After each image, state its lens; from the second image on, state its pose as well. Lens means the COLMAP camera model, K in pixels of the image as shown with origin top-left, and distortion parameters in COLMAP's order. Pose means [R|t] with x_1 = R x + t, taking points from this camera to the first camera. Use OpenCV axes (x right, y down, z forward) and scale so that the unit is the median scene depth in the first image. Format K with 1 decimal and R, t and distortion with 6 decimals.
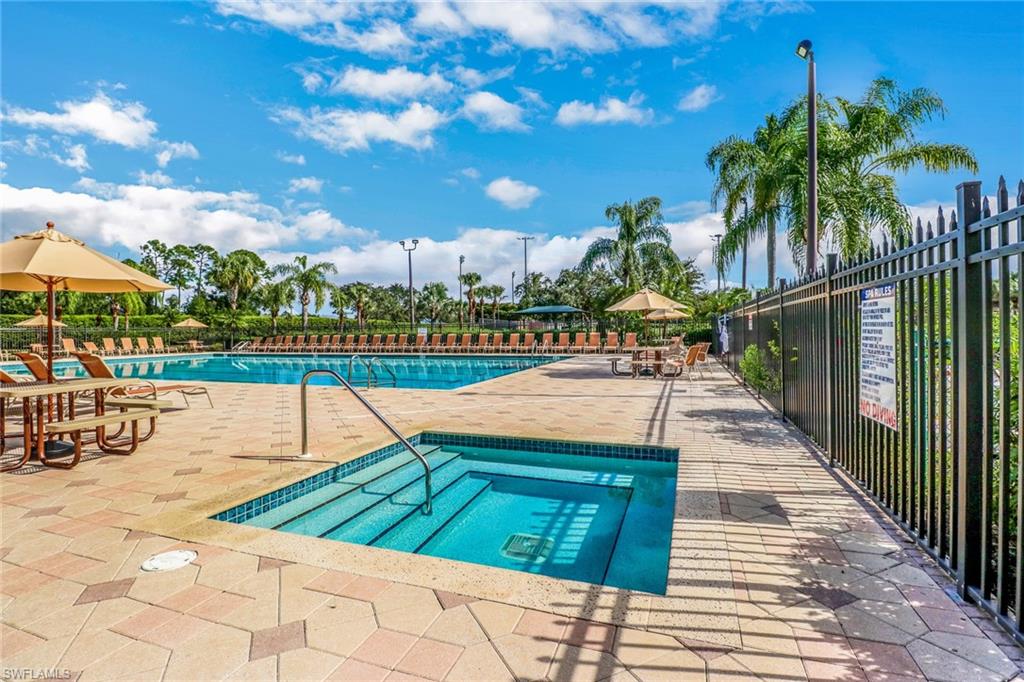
lens RADIAL K [[485.0, 0, 511.4], [0, 485.0, 332.7], [0, 0, 1]] dist [-0.013028, -0.000524]
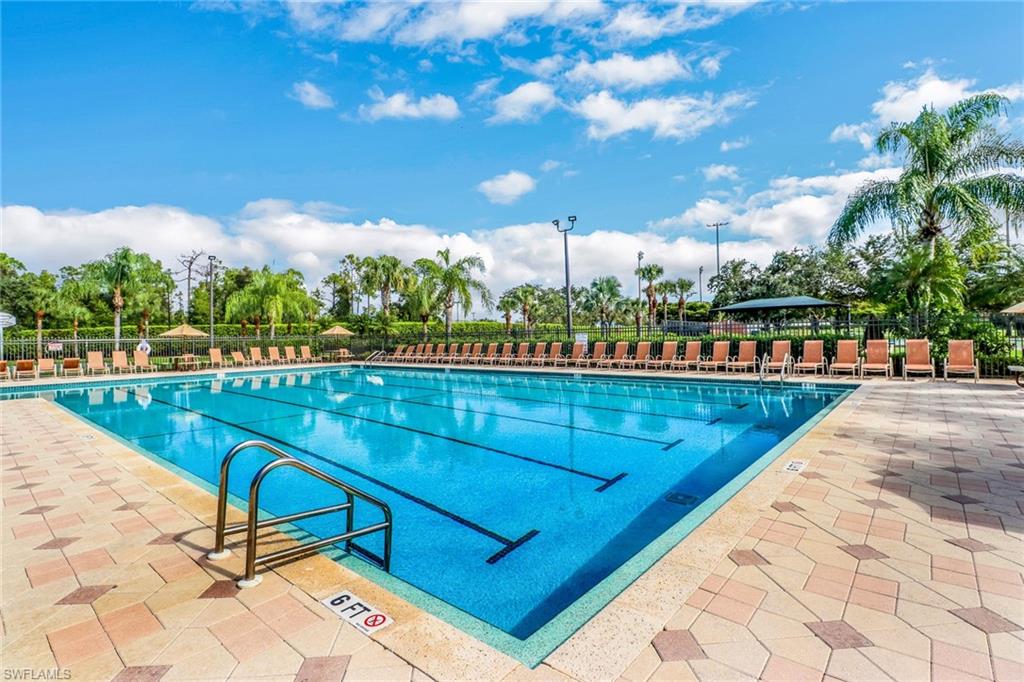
lens RADIAL K [[485.0, 0, 515.0], [0, 485.0, 331.1], [0, 0, 1]] dist [-0.013028, -0.000524]
pose [[0.935992, -0.011750, -0.351826, -0.012924], [0.008133, 0.999898, -0.011757, -0.003552], [0.351928, 0.008143, 0.935992, 0.178187]]
